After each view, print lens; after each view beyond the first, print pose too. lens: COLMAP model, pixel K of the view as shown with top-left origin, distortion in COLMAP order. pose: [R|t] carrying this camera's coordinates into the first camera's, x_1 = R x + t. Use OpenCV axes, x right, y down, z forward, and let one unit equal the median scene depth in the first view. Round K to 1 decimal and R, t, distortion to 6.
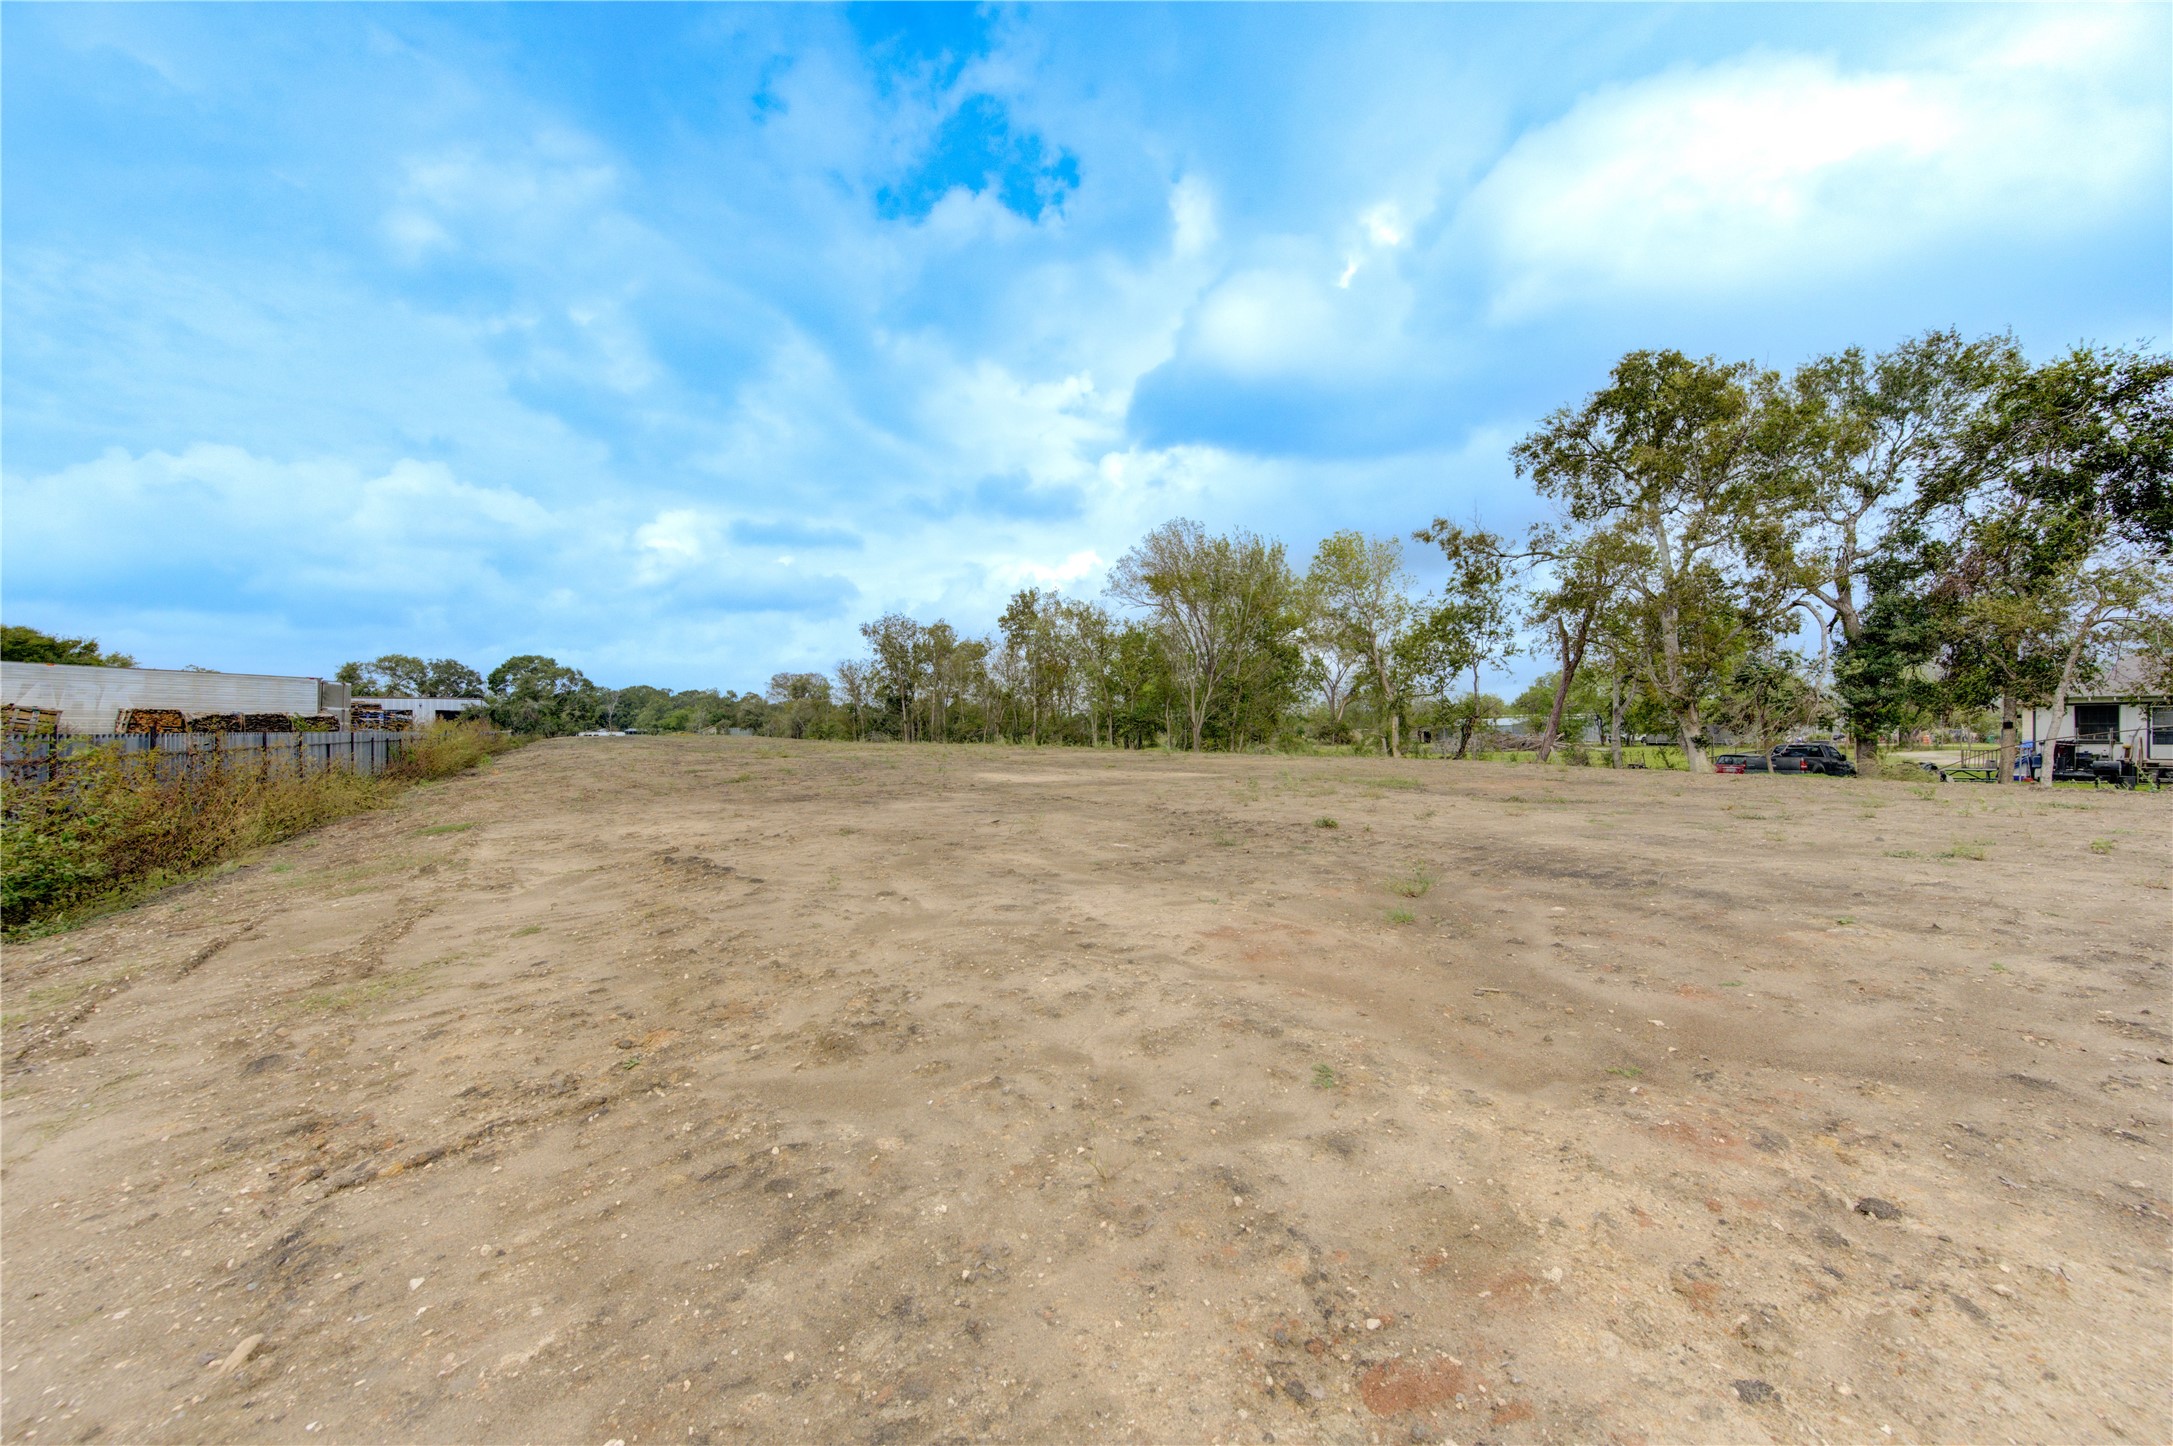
lens RADIAL K [[833.9, 0, 1086.5], [0, 833.9, 723.0], [0, 0, 1]] dist [-0.002165, -0.000236]
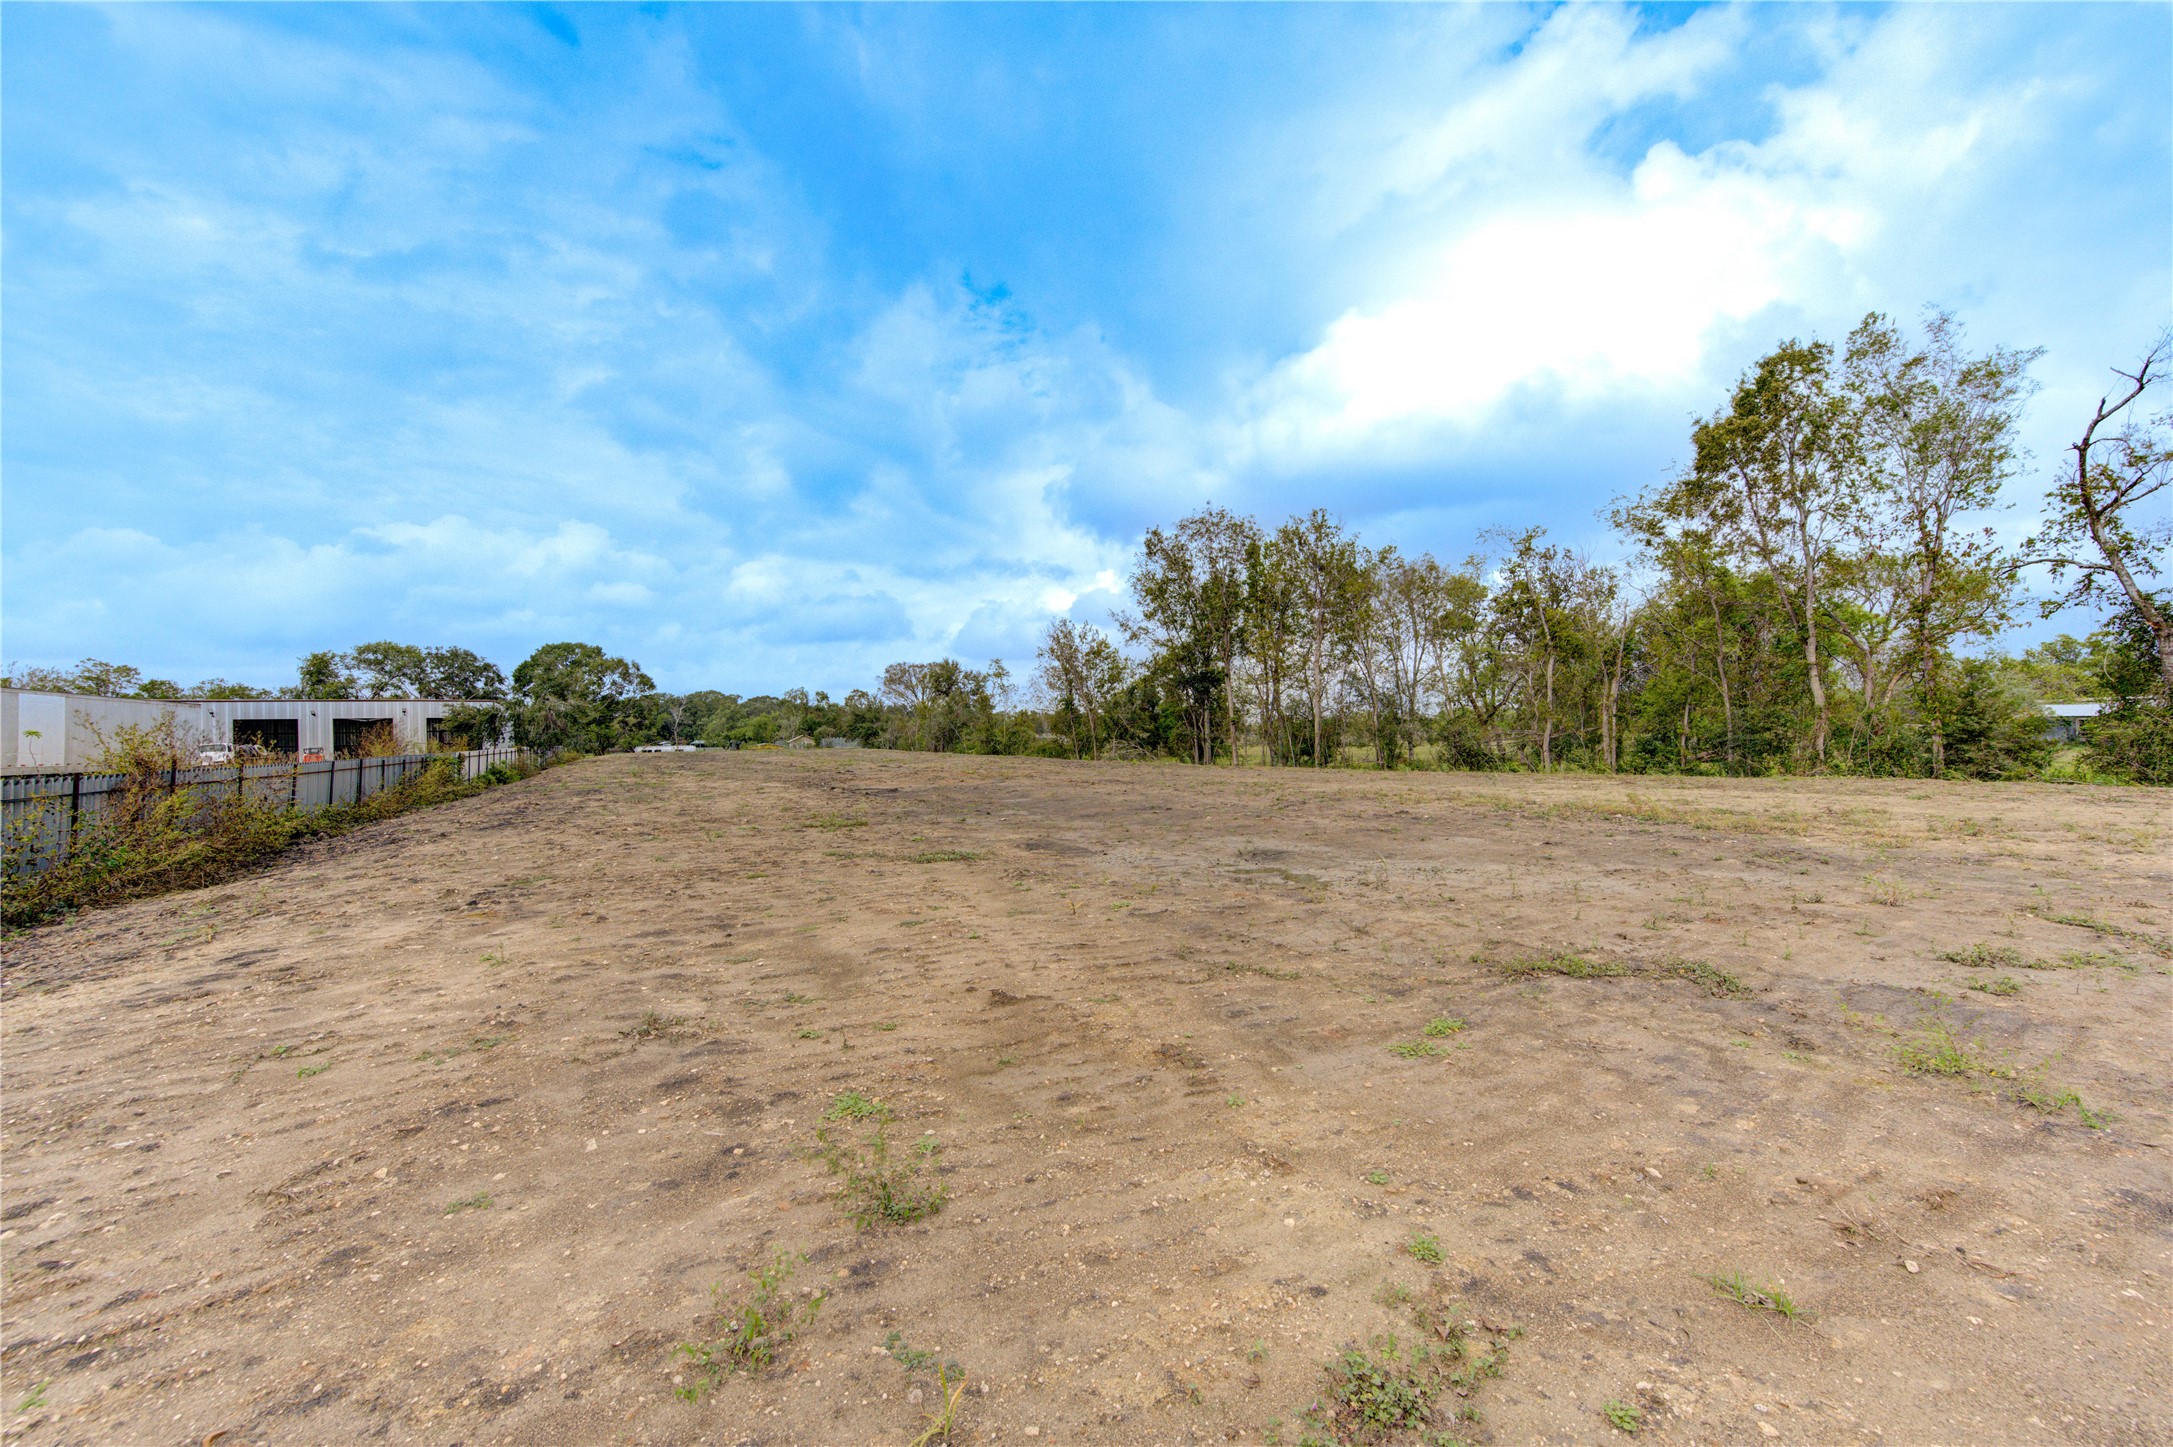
lens RADIAL K [[819.2, 0, 1073.1], [0, 819.2, 727.0], [0, 0, 1]] dist [0.000788, 0.000064]
pose [[0.997792, -0.014419, -0.064826, -0.180050], [0.014342, 0.999896, -0.001658, 0.000037], [0.064843, 0.000725, 0.997895, 0.309523]]
